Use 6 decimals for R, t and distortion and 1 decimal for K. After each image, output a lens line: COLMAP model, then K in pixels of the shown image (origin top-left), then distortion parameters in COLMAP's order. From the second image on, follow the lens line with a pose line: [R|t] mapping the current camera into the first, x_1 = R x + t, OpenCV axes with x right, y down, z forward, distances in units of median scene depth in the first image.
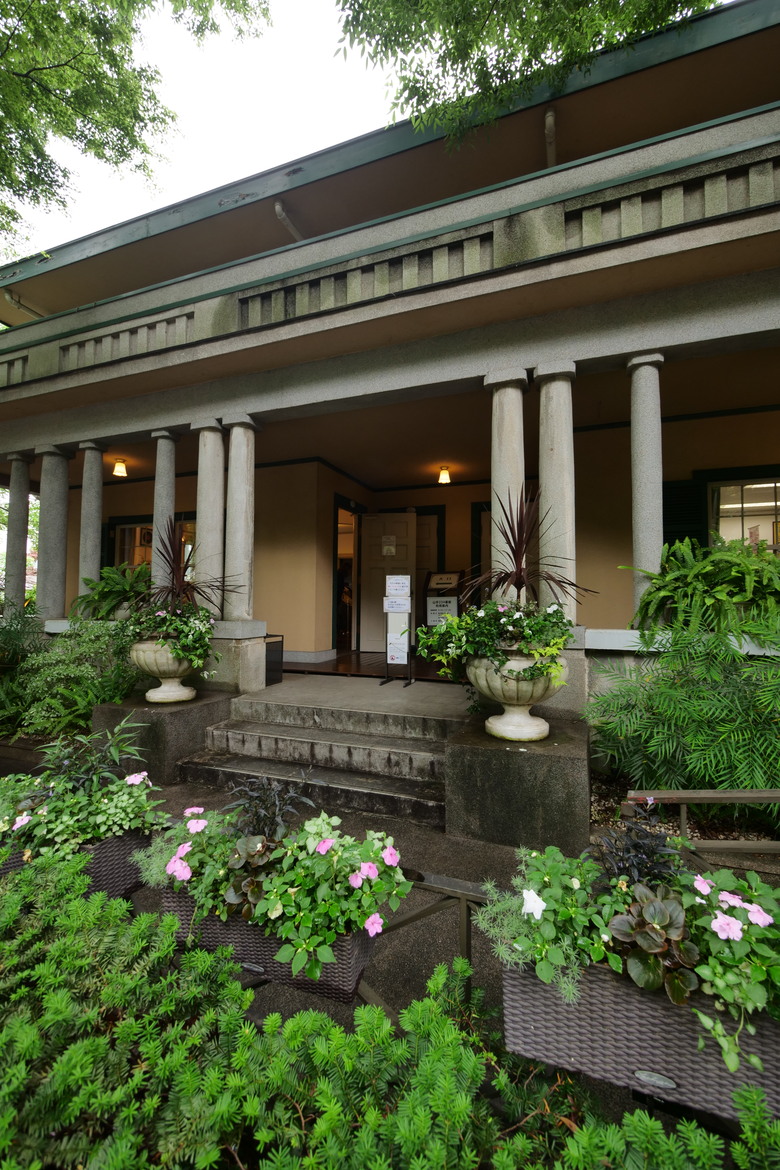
lens RADIAL K [[496.2, 0, 395.7], [0, 496.2, 582.7], [0, 0, 1]] dist [-0.004928, 0.000365]
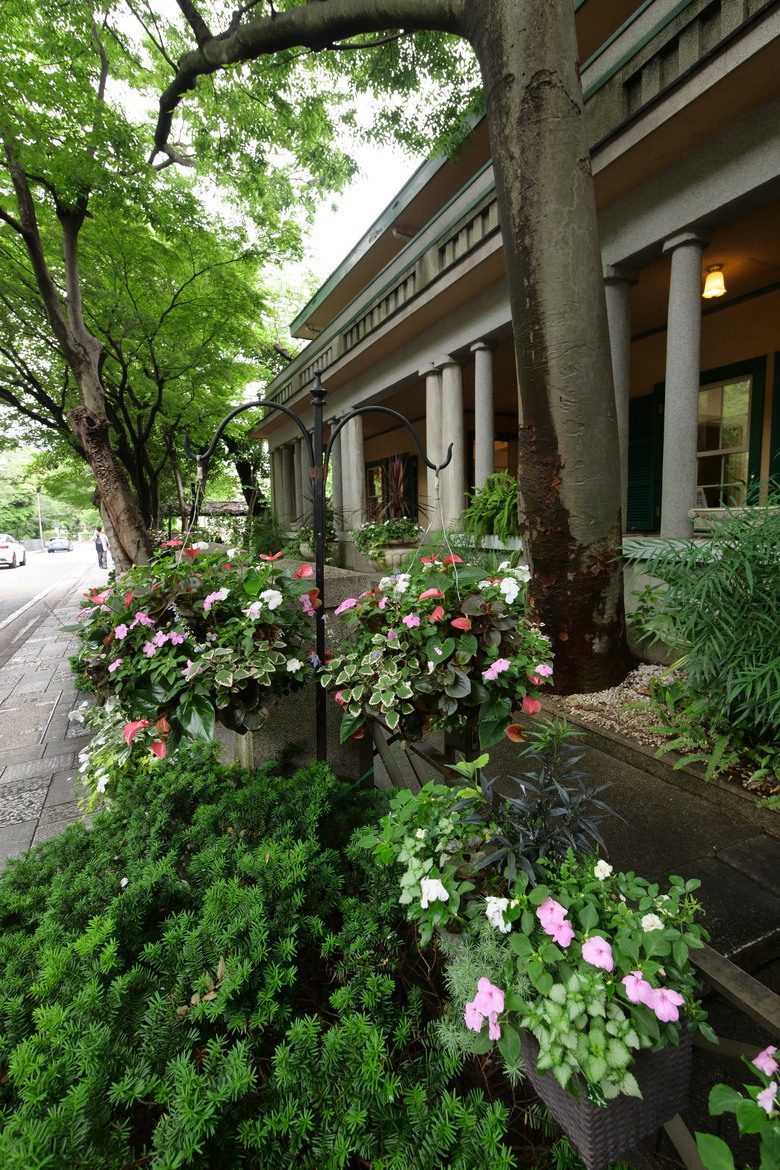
lens RADIAL K [[549.0, 0, 390.1], [0, 549.0, 580.6], [0, 0, 1]] dist [0.001083, -0.000548]
pose [[0.723530, 0.051033, -0.688403, 1.107362], [0.061306, 0.988572, 0.137719, -0.009920], [0.687565, -0.141847, 0.712133, -0.310392]]
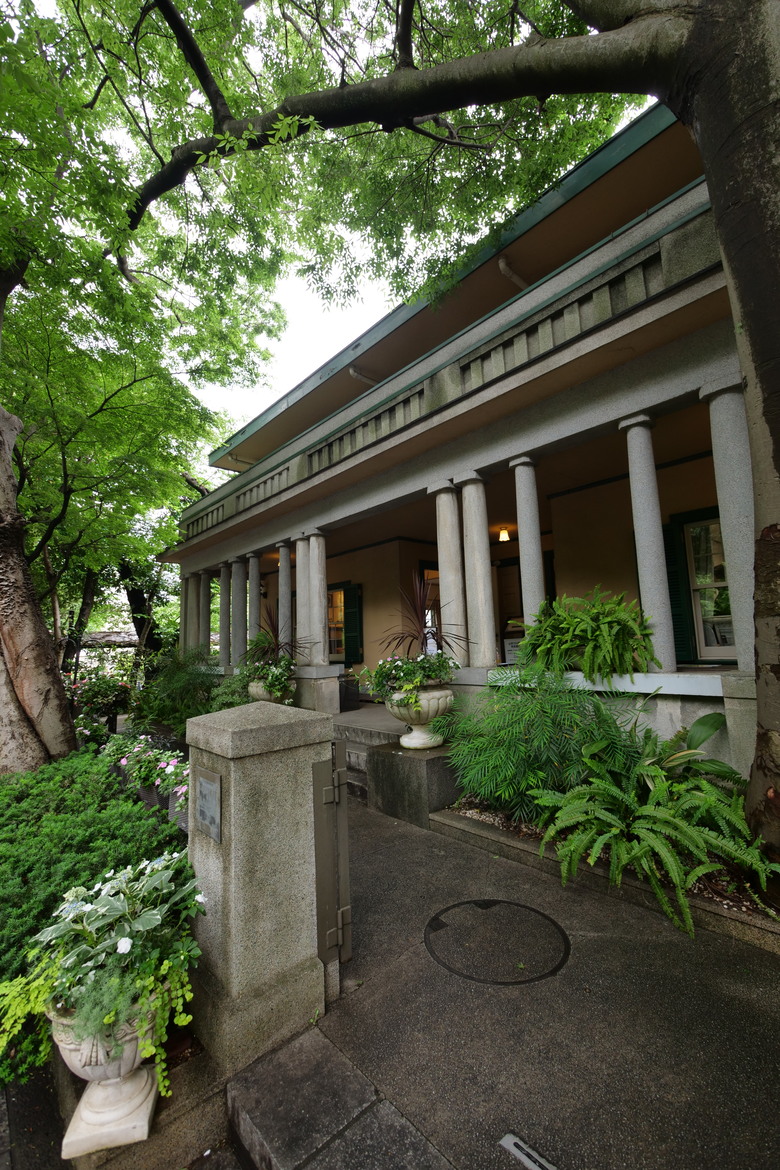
lens RADIAL K [[496.2, 0, 393.4], [0, 496.2, 579.8], [0, 0, 1]] dist [-0.004928, 0.000365]
pose [[0.885142, -0.096161, -0.455276, 0.592008], [0.061405, 0.993996, -0.090564, -0.031674], [0.461251, 0.052206, 0.885732, -0.226939]]
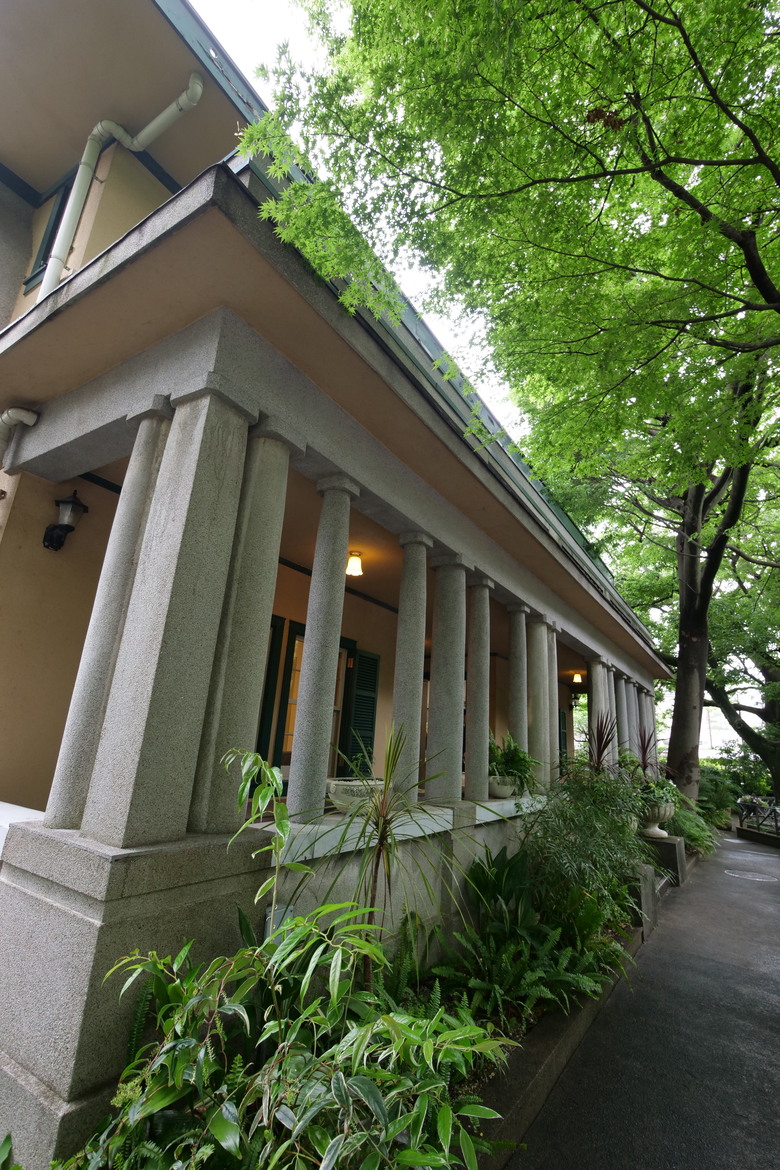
lens RADIAL K [[549.0, 0, 390.7], [0, 549.0, 579.7], [0, 0, 1]] dist [0.001083, -0.000548]
pose [[0.198276, 0.286200, 0.937430, -1.854049], [-0.107900, 0.956980, -0.269347, -0.011060], [-0.974189, -0.047743, 0.220627, 1.140788]]
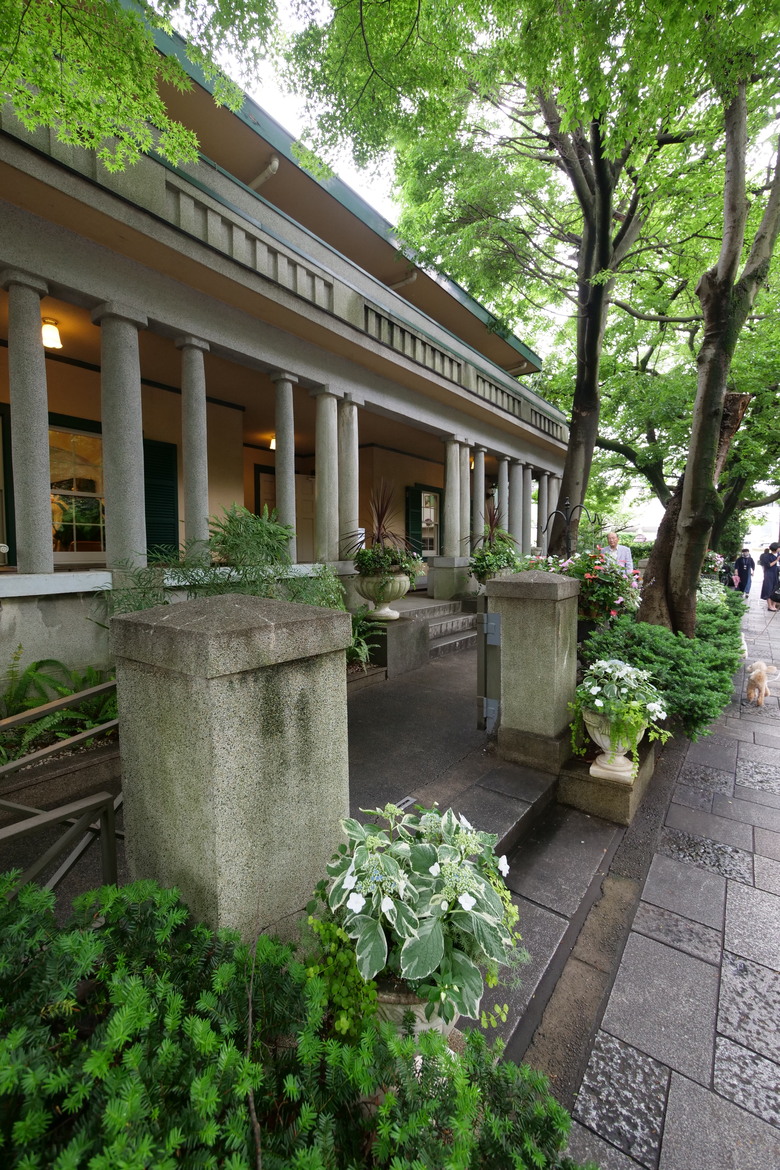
lens RADIAL K [[496.2, 0, 390.9], [0, 496.2, 577.2], [0, 0, 1]] dist [-0.004928, 0.000365]
pose [[0.263168, -0.057961, 0.963007, -1.572280], [-0.039556, 0.996706, 0.070799, 0.025882], [-0.963939, -0.056725, 0.260009, 0.578495]]
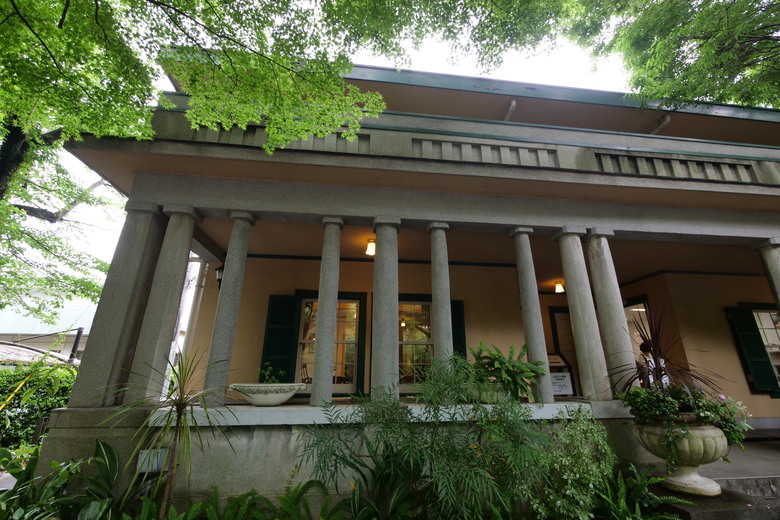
lens RADIAL K [[330.8, 0, 394.6], [0, 330.8, 259.3], [0, 0, 1]] dist [-0.004928, 0.000365]
pose [[0.885670, 0.148353, 0.439977, -1.206961], [-0.016477, 0.957029, -0.289525, -0.002038], [-0.464022, 0.249174, 0.850056, 0.550243]]
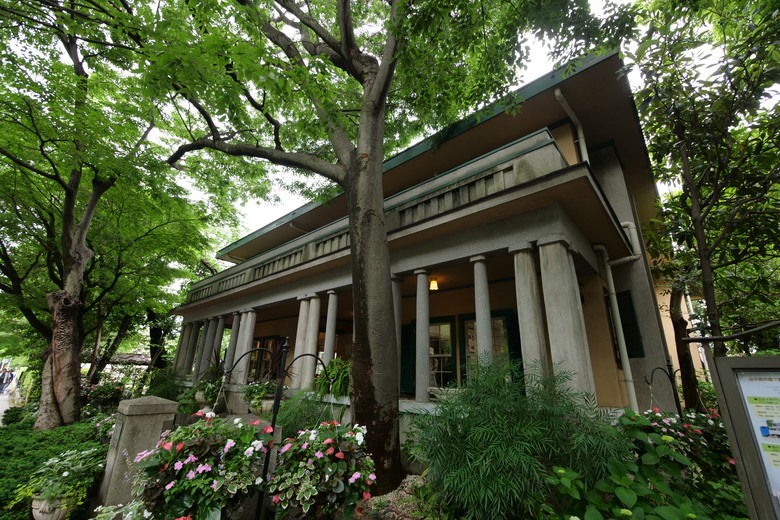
lens RADIAL K [[330.8, 0, 393.3], [0, 330.8, 260.8], [0, 0, 1]] dist [-0.004928, 0.000365]
pose [[0.932321, -0.101207, -0.347181, 1.161551], [-0.002804, 0.957988, -0.286794, -0.056952], [0.361621, 0.268357, 0.892869, -0.479531]]
